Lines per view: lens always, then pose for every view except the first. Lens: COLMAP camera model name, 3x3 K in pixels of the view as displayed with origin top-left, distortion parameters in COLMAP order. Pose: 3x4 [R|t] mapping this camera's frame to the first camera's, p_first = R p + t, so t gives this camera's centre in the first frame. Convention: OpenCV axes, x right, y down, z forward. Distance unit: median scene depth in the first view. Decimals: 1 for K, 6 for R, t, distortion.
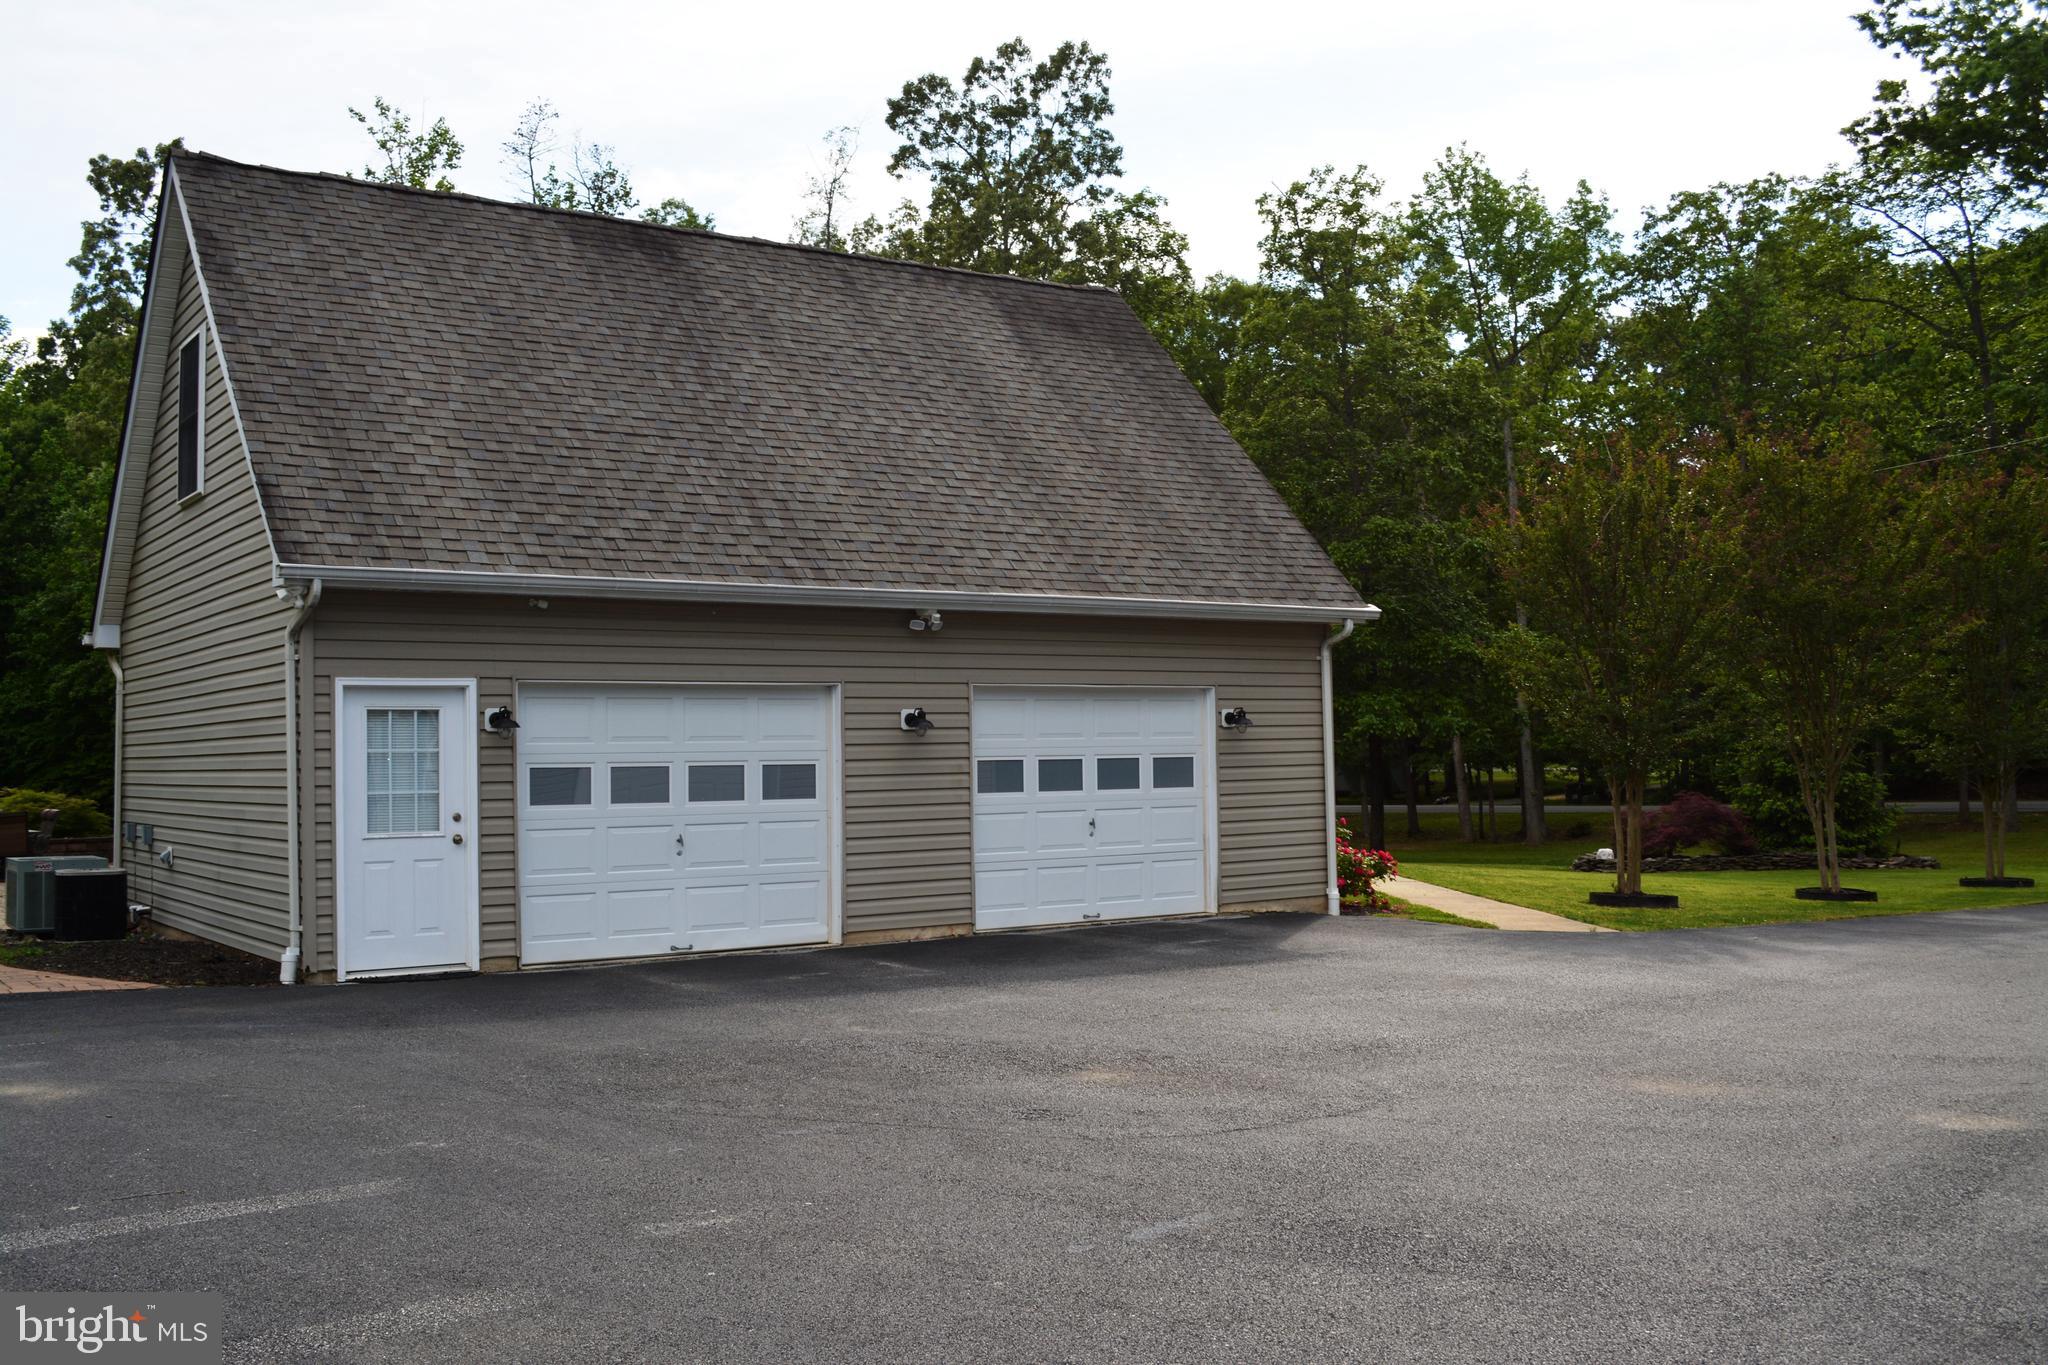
lens RADIAL K [[1930.5, 0, 1024.0], [0, 1930.5, 682.5], [0, 0, 1]] dist [-0.072894, 0.018434]
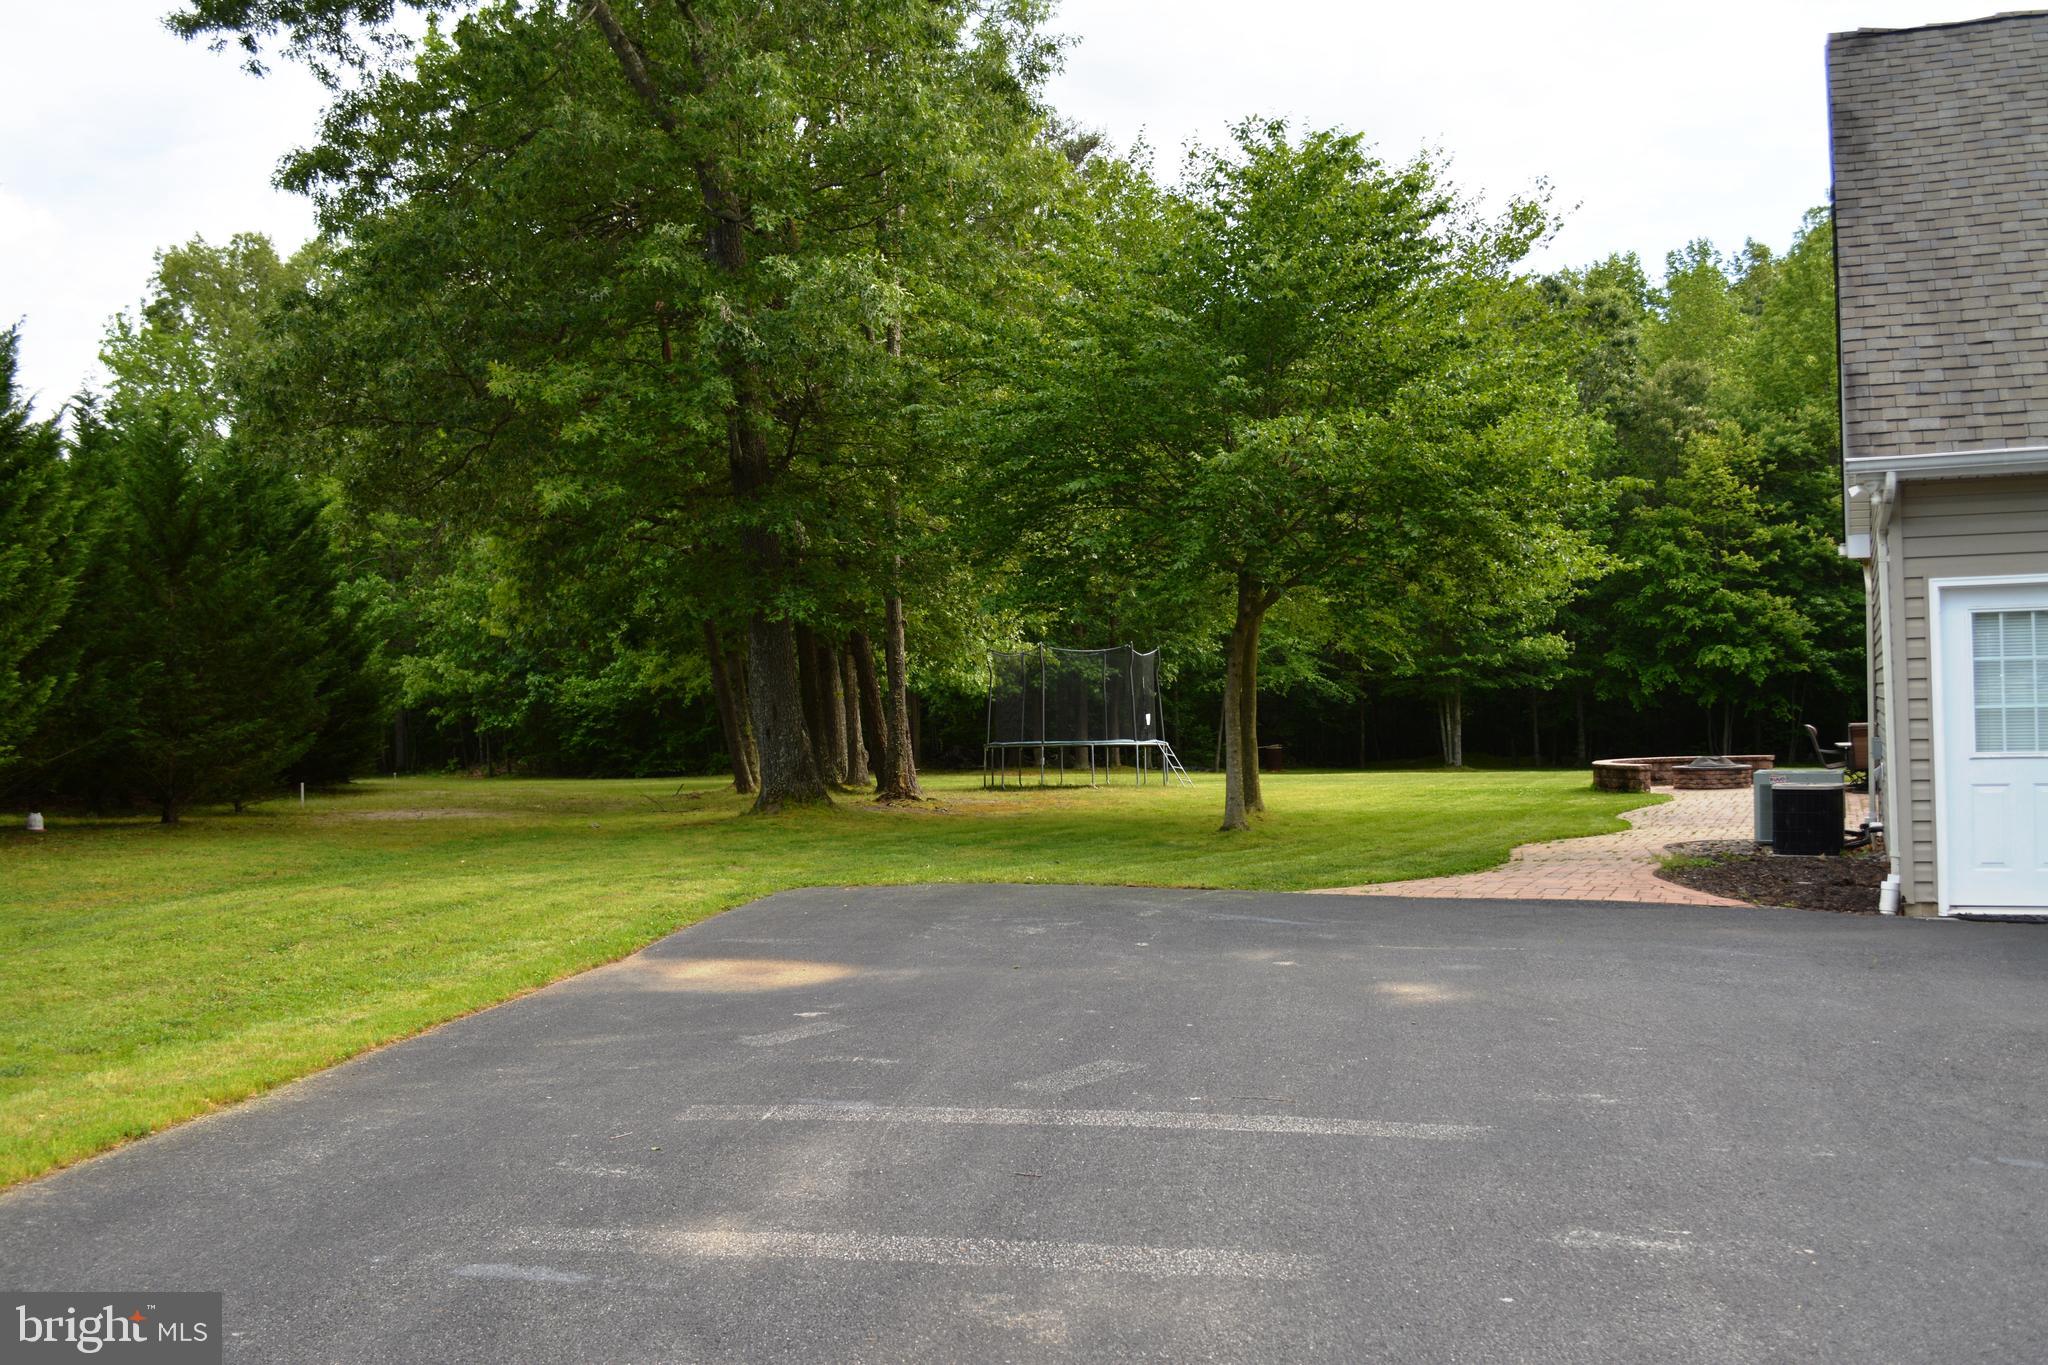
lens RADIAL K [[1930.5, 0, 1024.0], [0, 1930.5, 682.5], [0, 0, 1]] dist [-0.072894, 0.018434]
pose [[0.532379, -0.009993, -0.846447, 0.148224], [0.049633, 0.998579, 0.019428, 0.006792], [0.845050, -0.052355, 0.532118, 0.142038]]
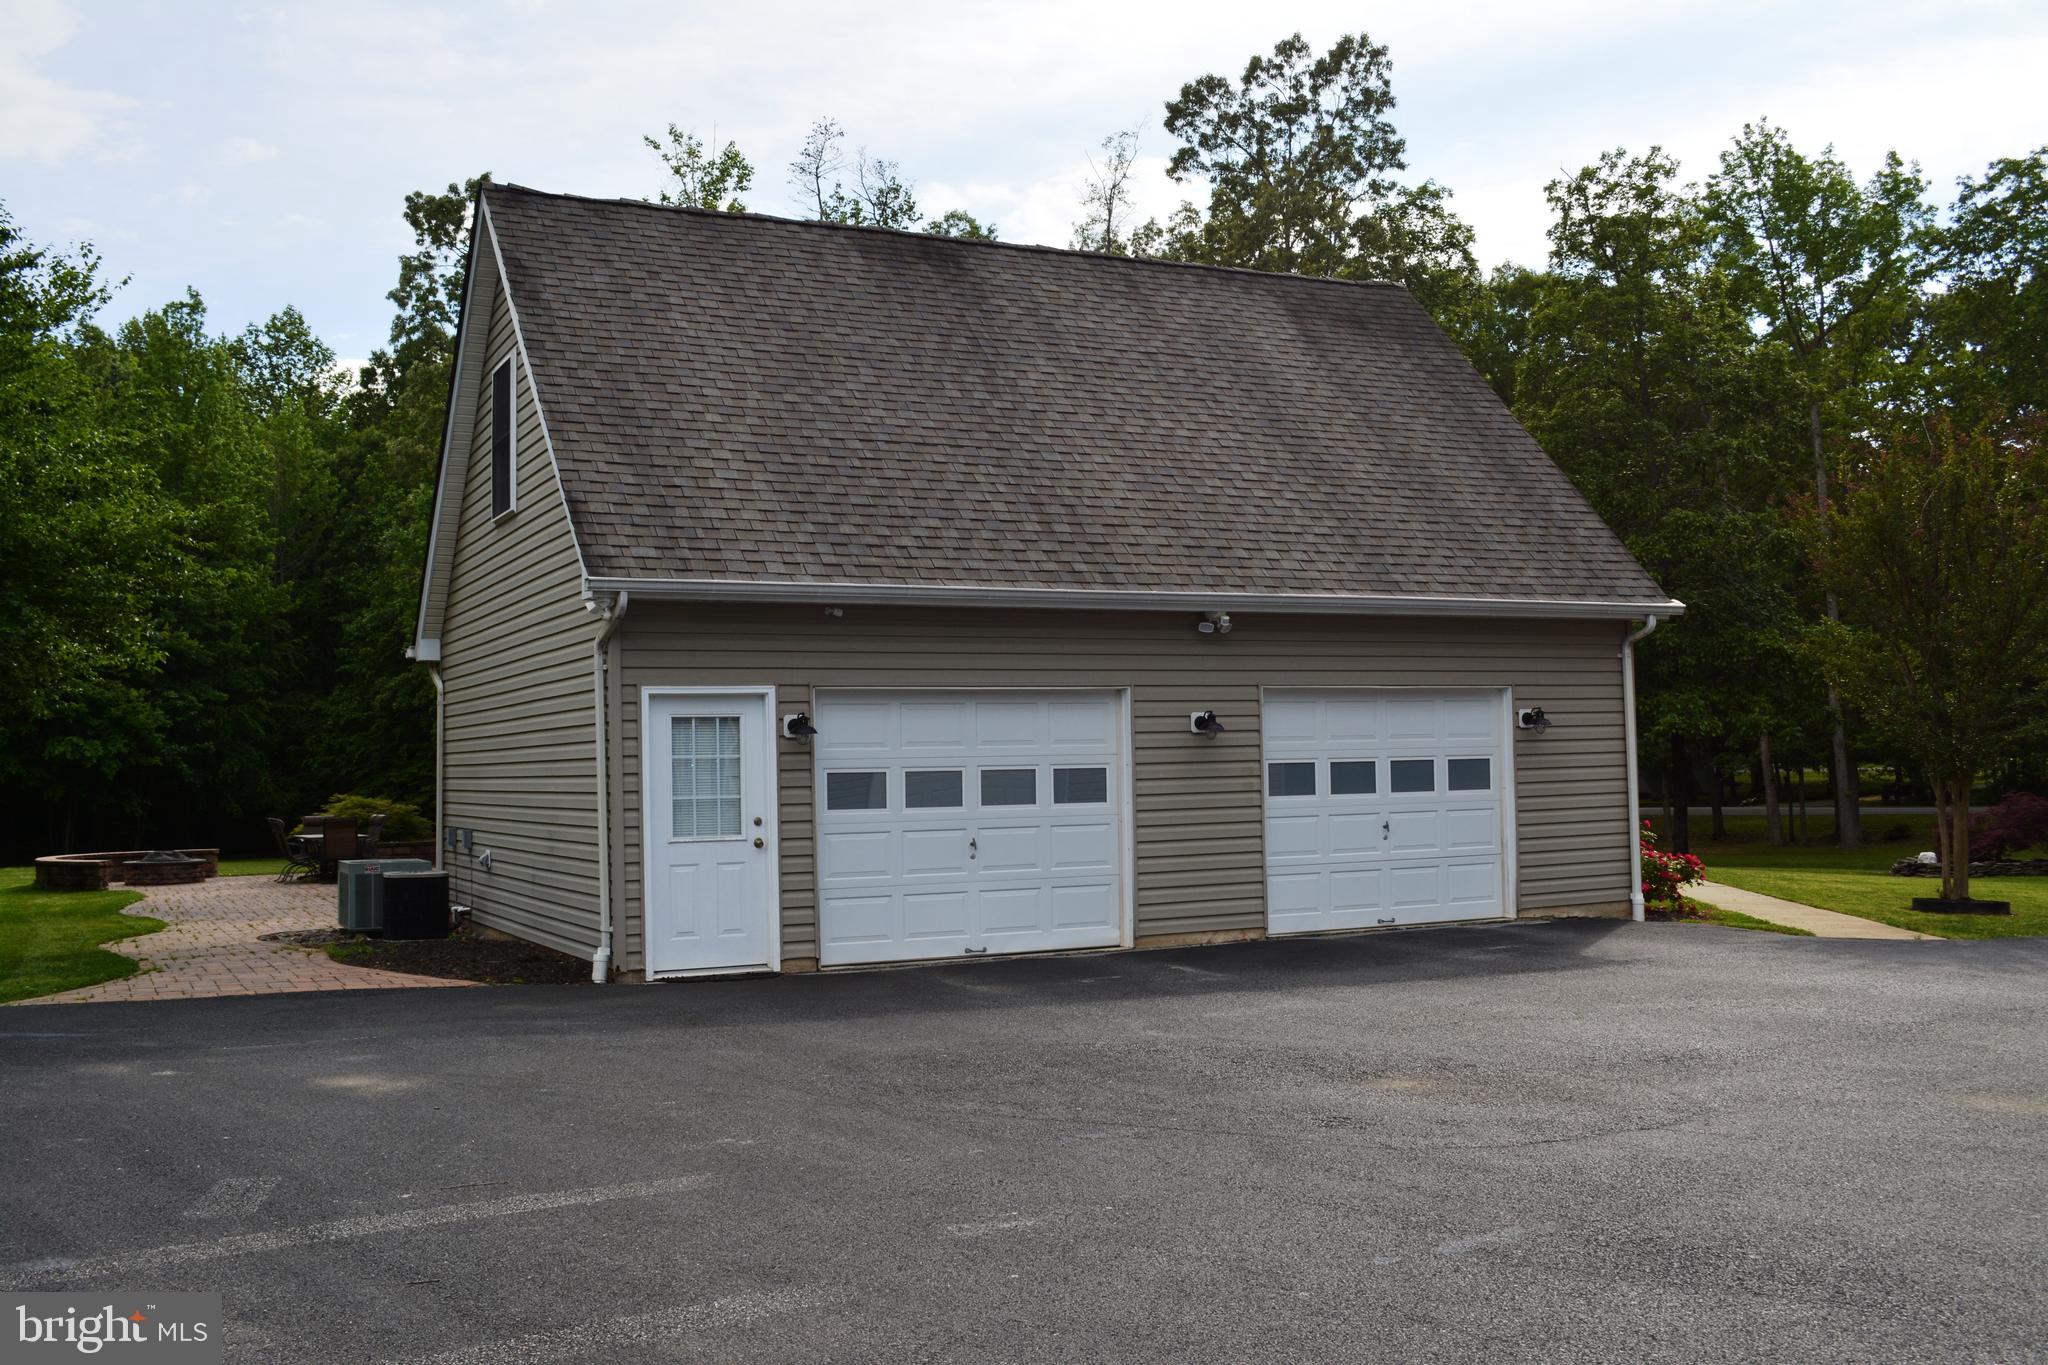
lens RADIAL K [[1930.5, 0, 1024.0], [0, 1930.5, 682.5], [0, 0, 1]] dist [-0.072894, 0.018434]
pose [[0.989023, -0.010943, -0.147354, -0.002325], [0.010674, 0.999940, -0.002619, 0.000163], [0.147374, 0.001018, 0.989080, 0.002077]]
